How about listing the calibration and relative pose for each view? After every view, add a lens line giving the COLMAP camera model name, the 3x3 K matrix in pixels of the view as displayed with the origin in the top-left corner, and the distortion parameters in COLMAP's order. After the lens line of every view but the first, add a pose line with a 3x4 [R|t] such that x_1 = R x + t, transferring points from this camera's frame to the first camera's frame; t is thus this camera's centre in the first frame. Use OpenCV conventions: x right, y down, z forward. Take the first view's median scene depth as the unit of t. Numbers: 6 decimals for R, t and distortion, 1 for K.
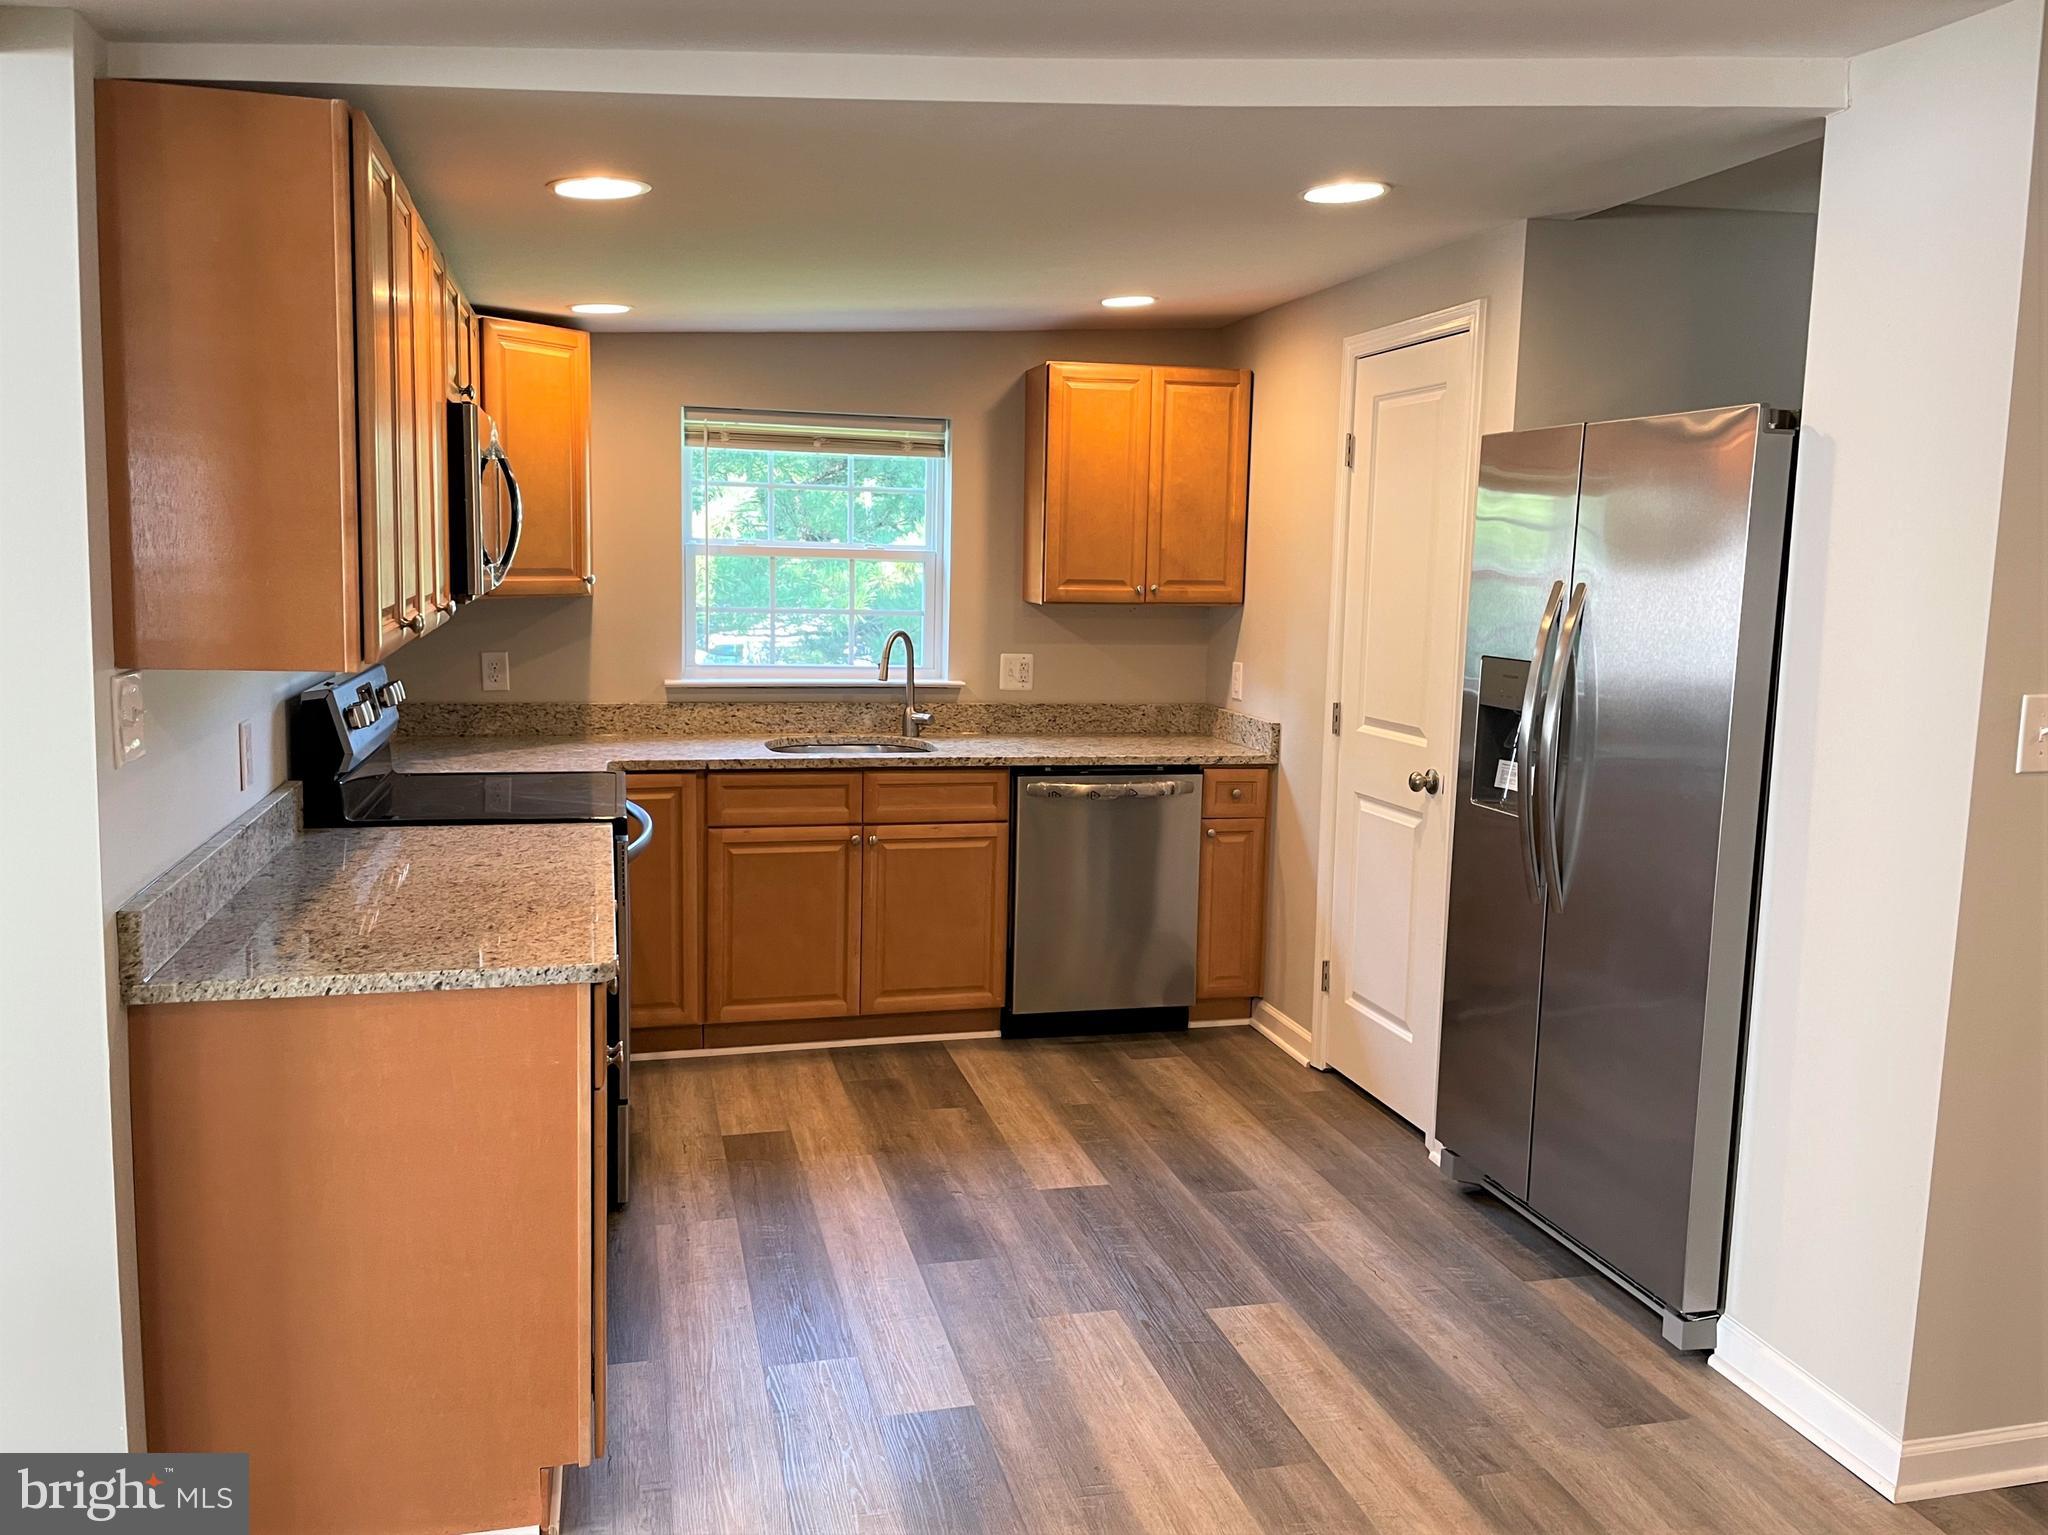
lens RADIAL K [[1567.8, 0, 1049.6], [0, 1567.8, 763.7], [0, 0, 1]] dist [0.111945, -0.186003]
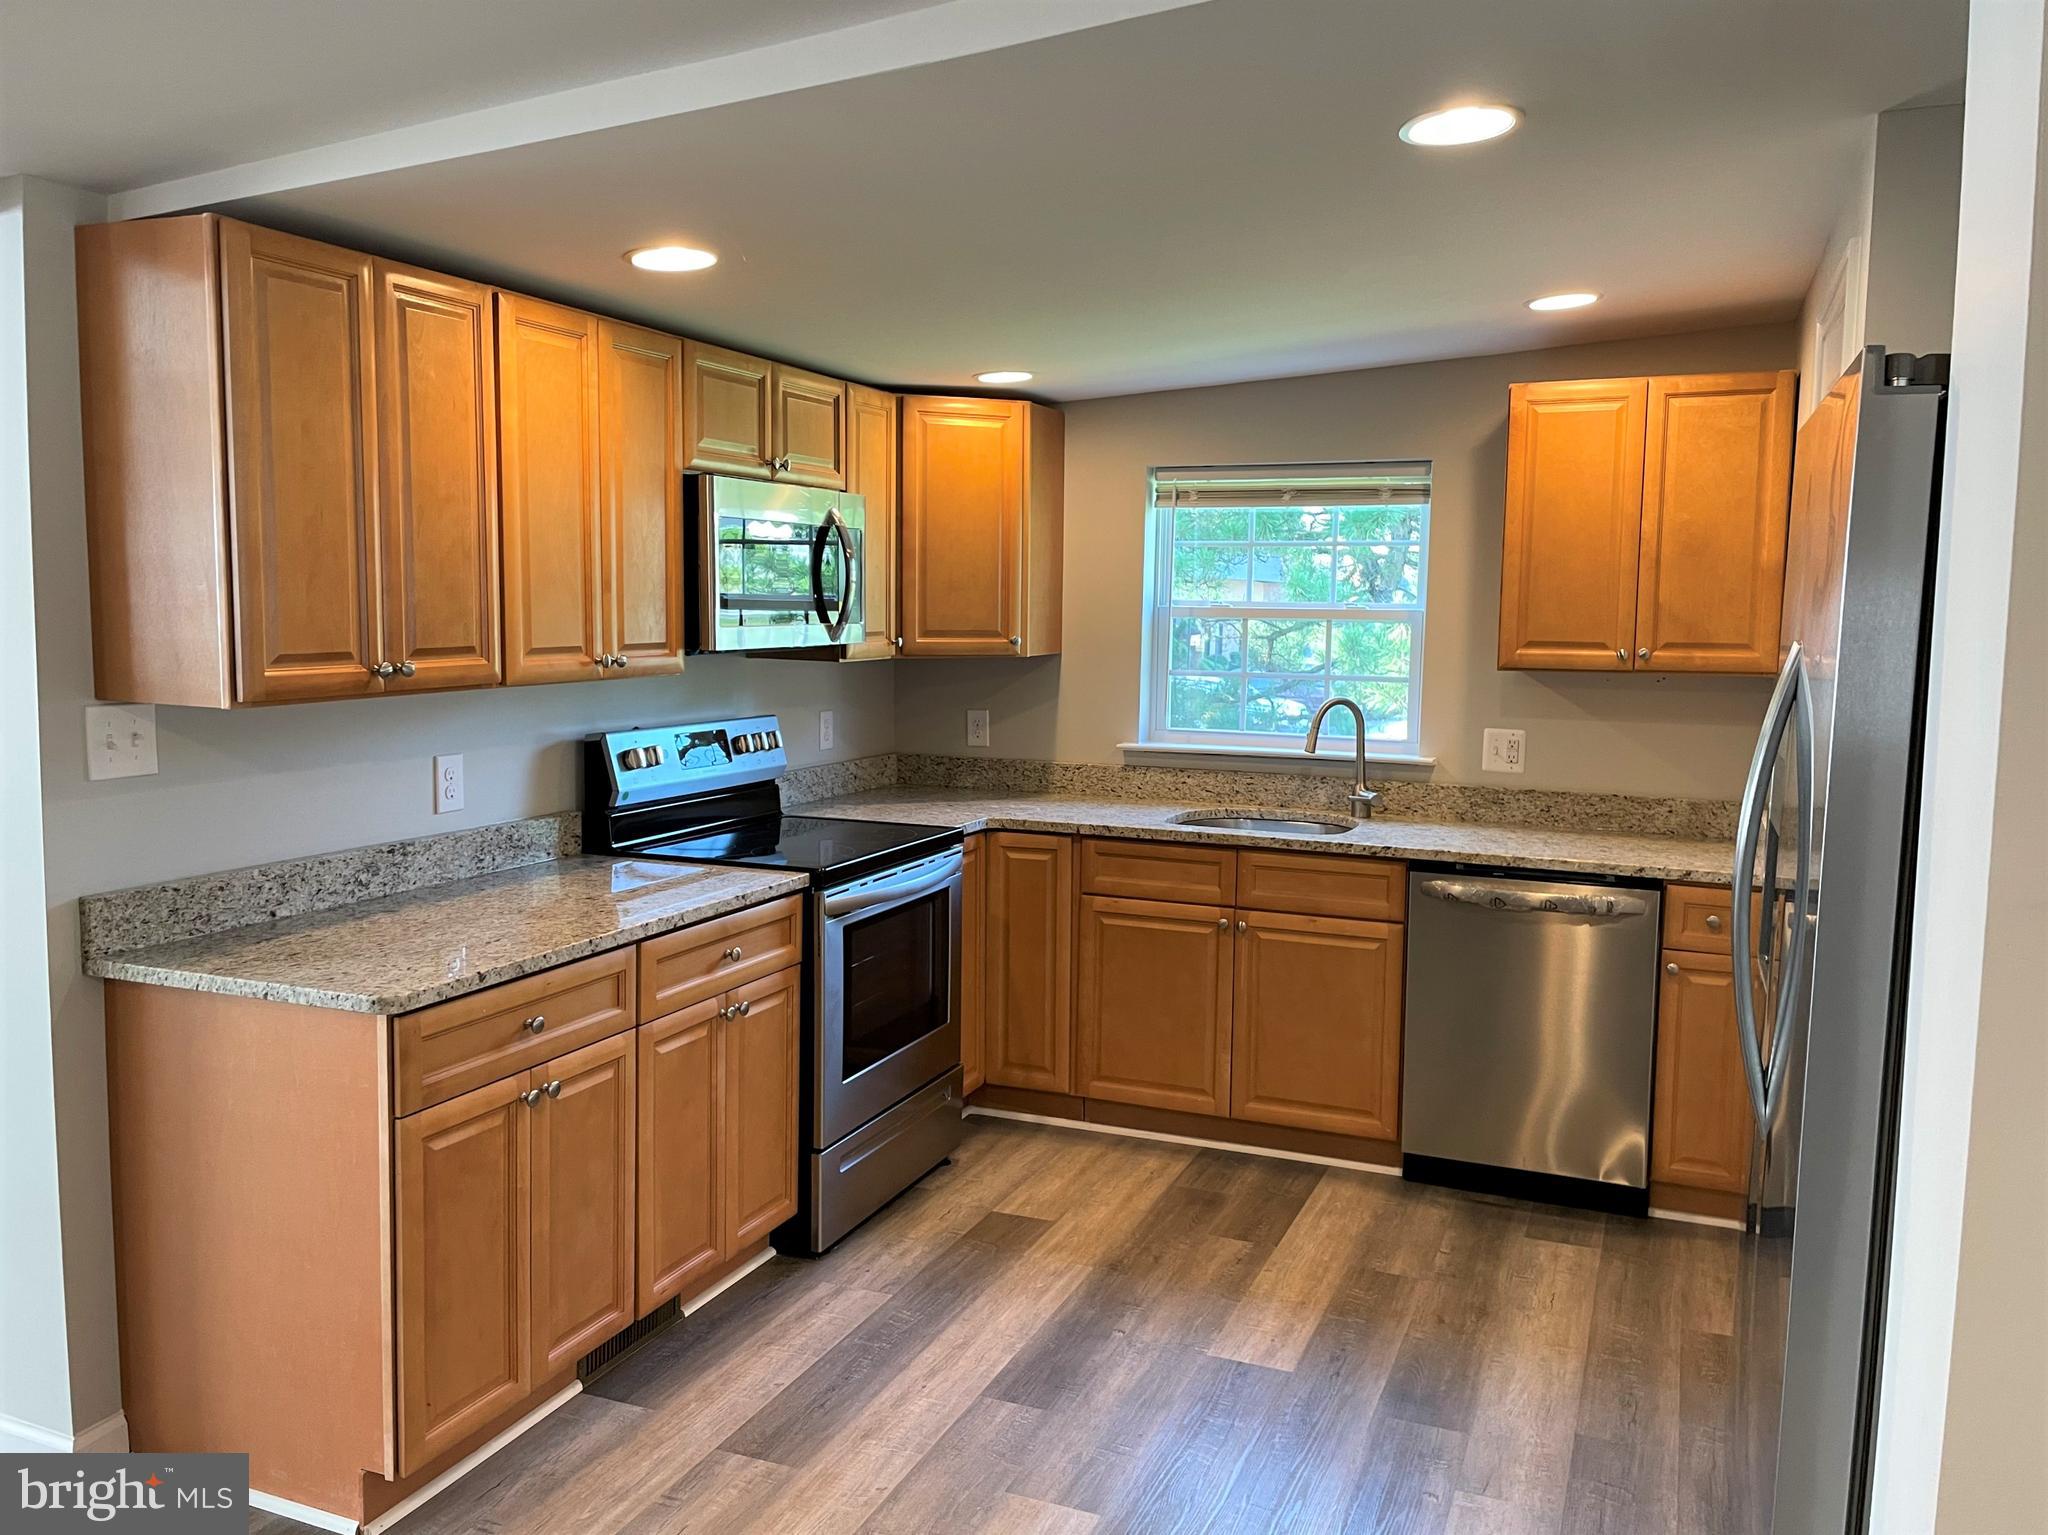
lens RADIAL K [[1567.8, 0, 1049.6], [0, 1567.8, 763.7], [0, 0, 1]] dist [0.111945, -0.186003]
pose [[0.806623, 0.049626, -0.588979, 0.320026], [-0.075410, 0.996966, -0.019275, -0.018522], [0.586236, 0.059963, 0.807918, 0.188680]]
